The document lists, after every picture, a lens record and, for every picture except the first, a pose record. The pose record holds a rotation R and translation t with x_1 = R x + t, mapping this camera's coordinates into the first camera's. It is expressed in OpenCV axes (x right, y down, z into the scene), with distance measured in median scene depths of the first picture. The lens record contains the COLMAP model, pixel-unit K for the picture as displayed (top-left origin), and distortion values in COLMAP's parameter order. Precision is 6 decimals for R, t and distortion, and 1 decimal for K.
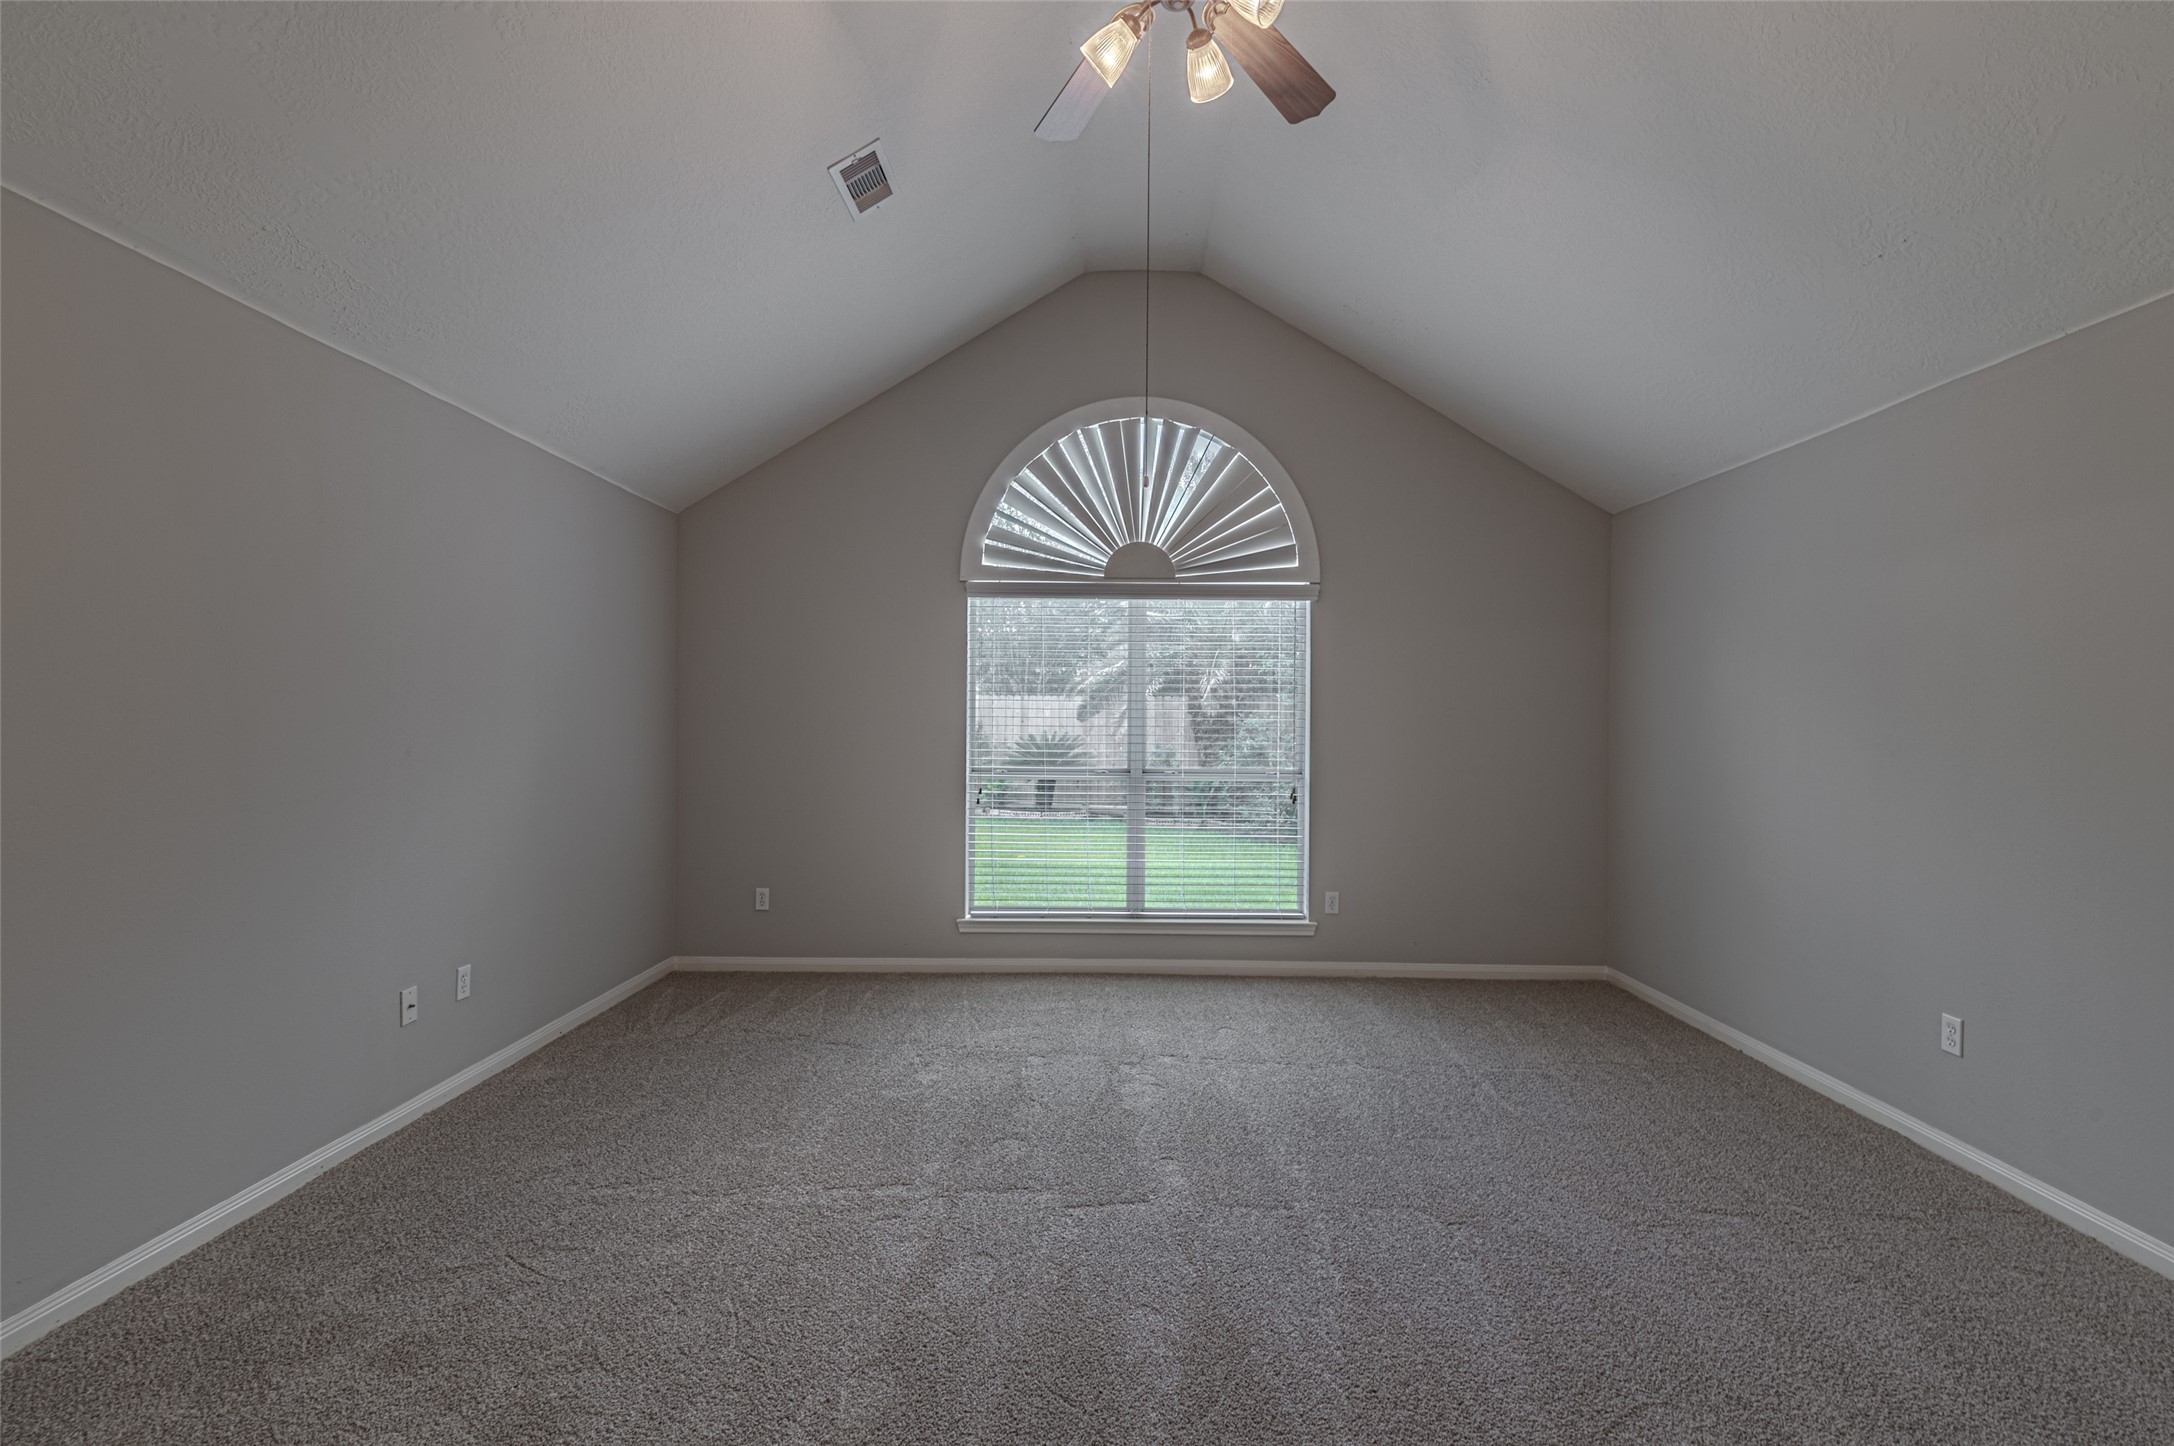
lens RADIAL K [[986.9, 0, 1097.3], [0, 986.9, 718.0], [0, 0, 1]] dist [0.013042, -0.000601]
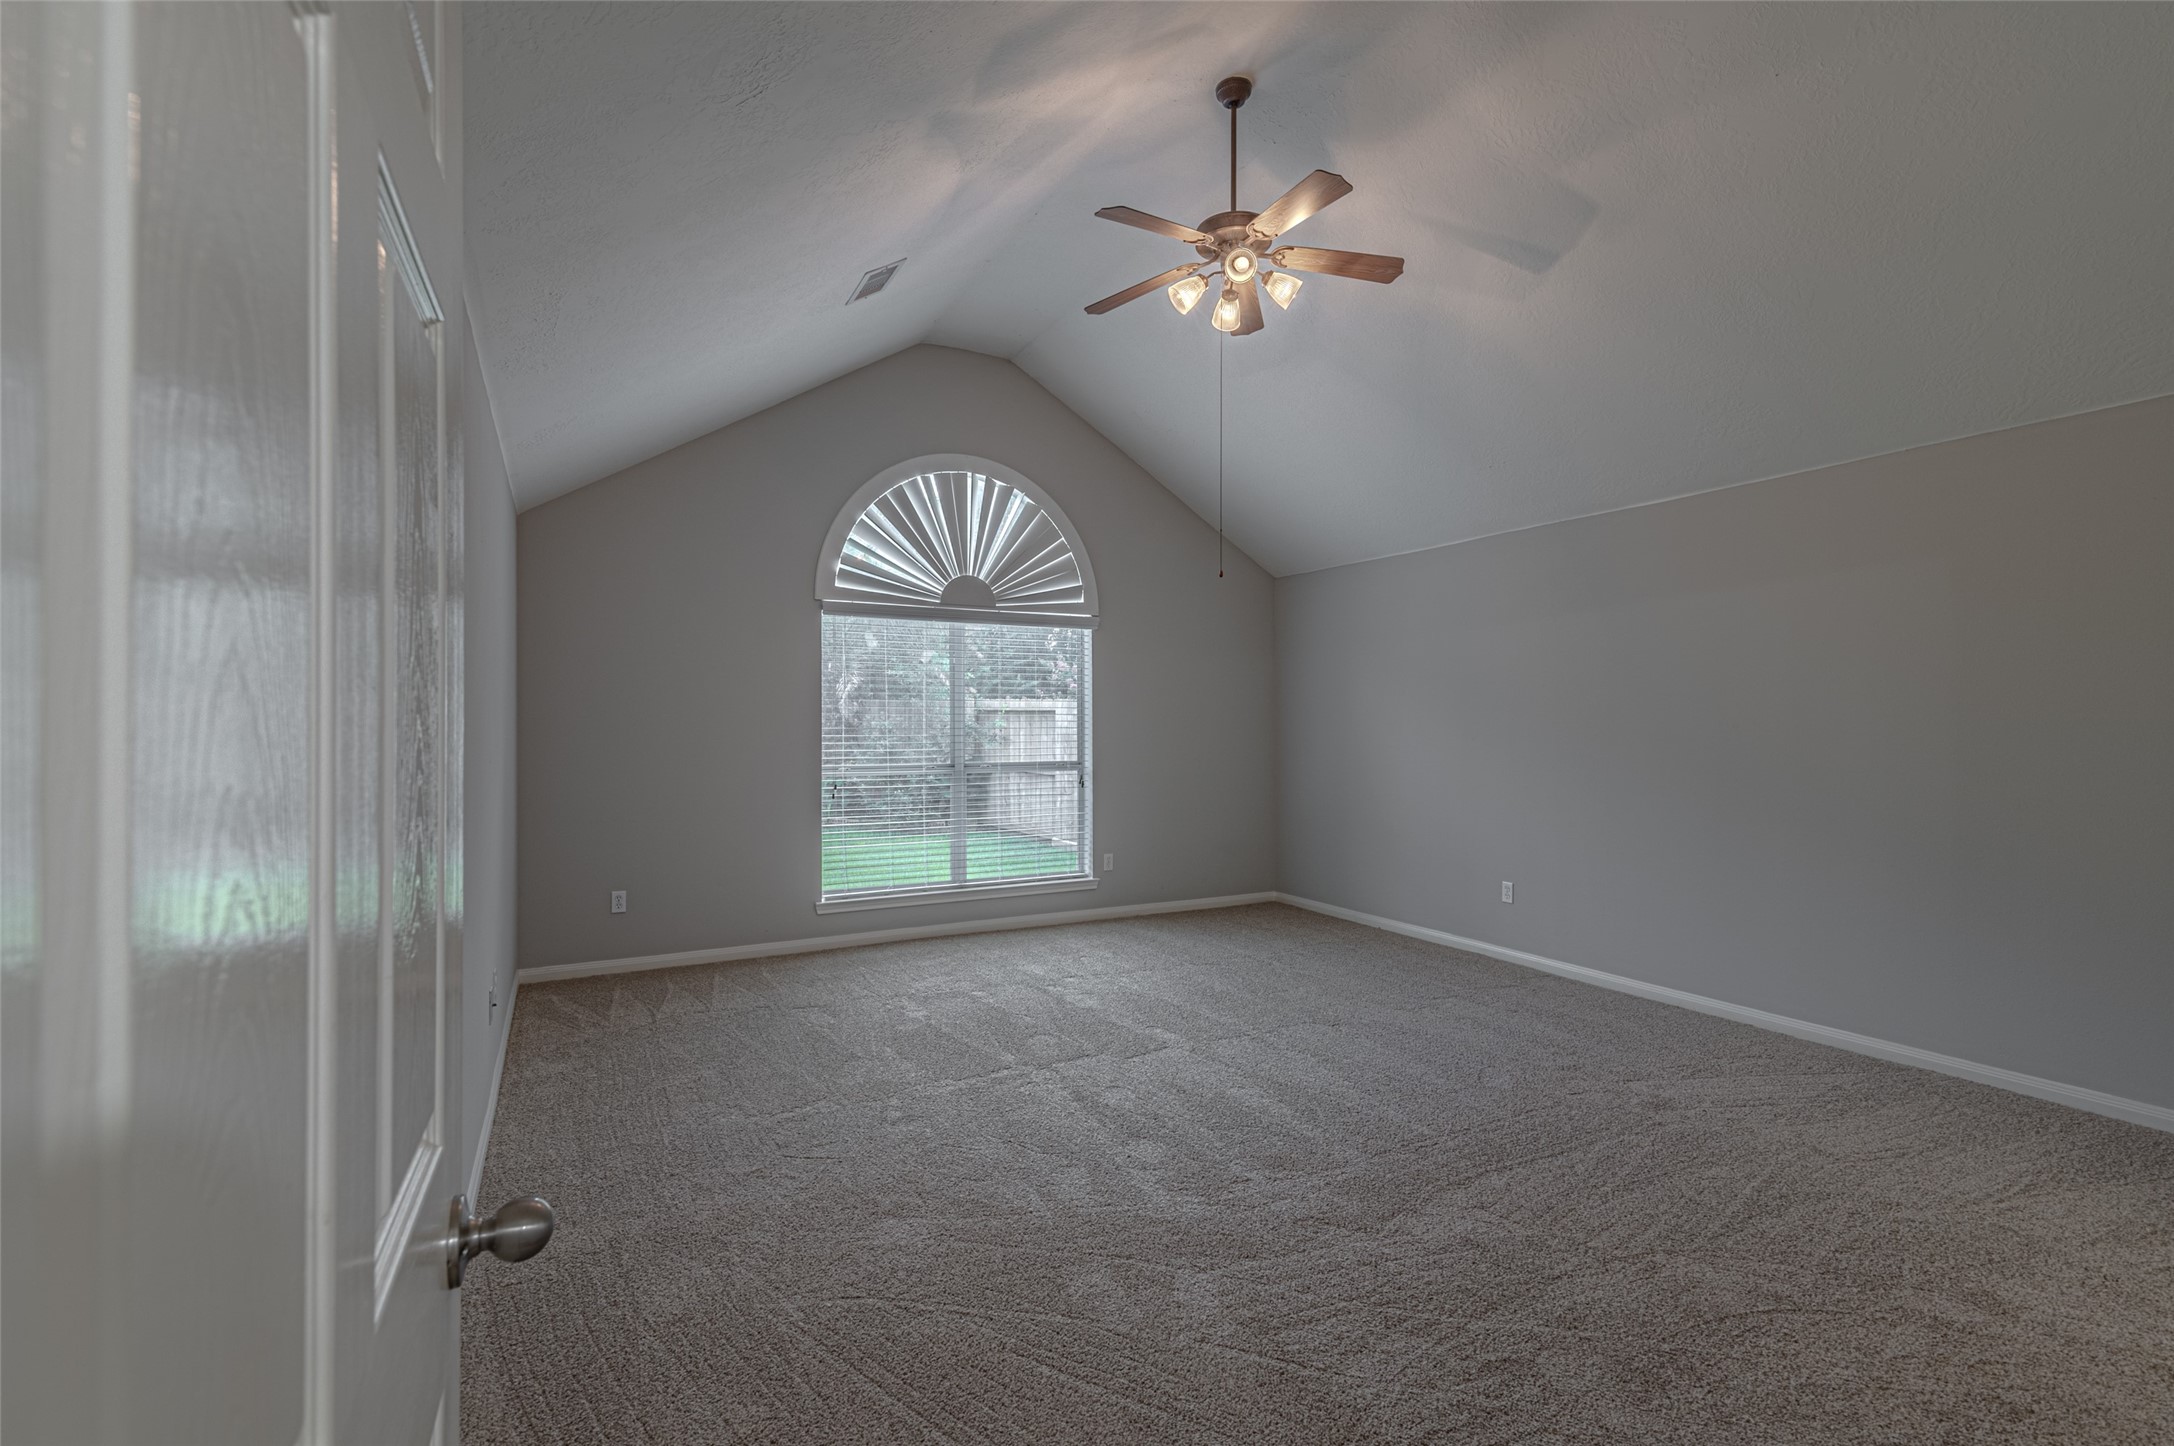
lens RADIAL K [[1015.0, 0, 1078.7], [0, 1015.0, 712.9], [0, 0, 1]] dist [0.011398, -0.000327]
pose [[0.873487, -0.002521, 0.486840, -0.443558], [0.004695, 0.999984, -0.003246, -0.005450], [-0.486824, 0.005121, 0.873485, -0.149047]]
